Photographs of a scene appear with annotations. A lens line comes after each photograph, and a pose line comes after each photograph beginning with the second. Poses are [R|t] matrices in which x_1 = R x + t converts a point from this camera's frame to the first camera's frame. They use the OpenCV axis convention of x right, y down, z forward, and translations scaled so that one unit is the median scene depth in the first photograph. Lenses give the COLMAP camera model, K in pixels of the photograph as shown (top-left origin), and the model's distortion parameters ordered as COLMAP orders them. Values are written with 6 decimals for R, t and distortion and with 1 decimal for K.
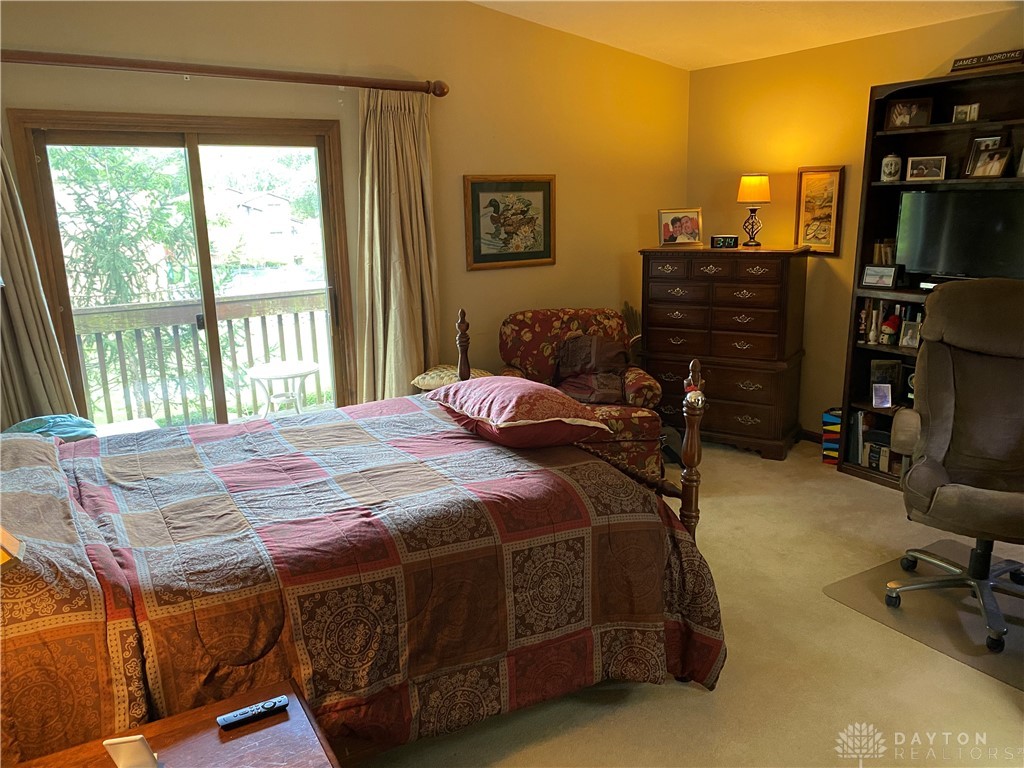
lens RADIAL K [[778.5, 0, 510.2], [0, 778.5, 374.4], [0, 0, 1]] dist [0.056504, -0.064491]
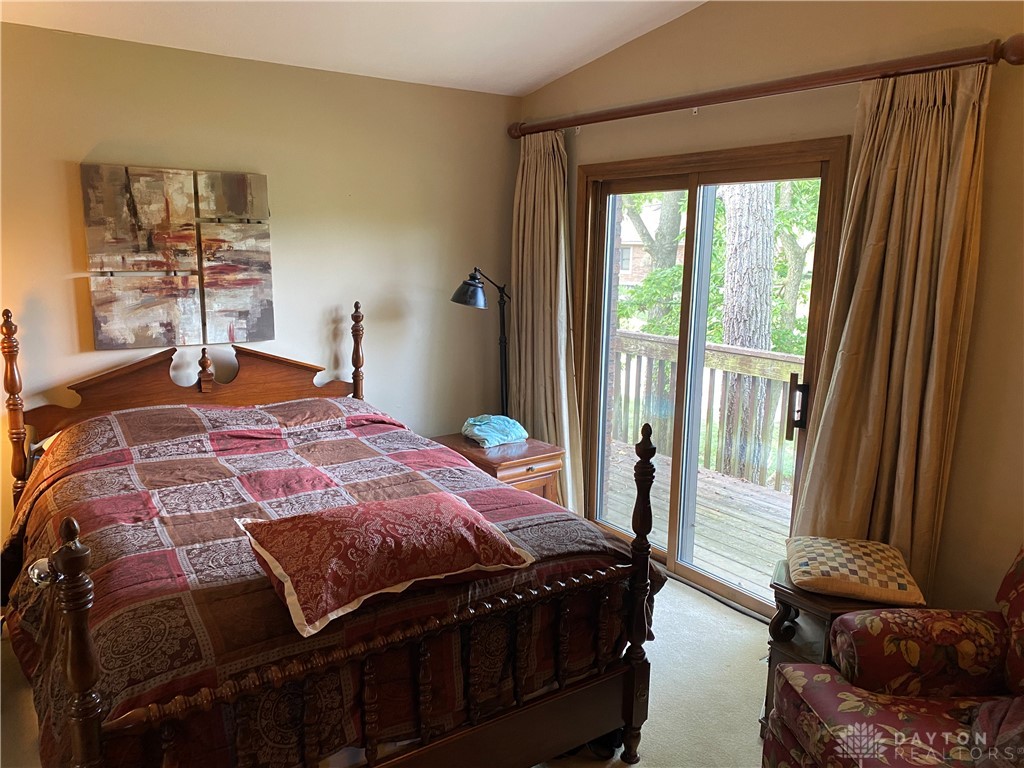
lens RADIAL K [[778.5, 0, 510.0], [0, 778.5, 382.7], [0, 0, 1]] dist [0.056504, -0.064491]
pose [[0.052344, 0.198514, -0.978699, 0.579985], [-0.239732, 0.953882, 0.180658, -0.216865], [0.969427, 0.225169, 0.097520, 0.872449]]
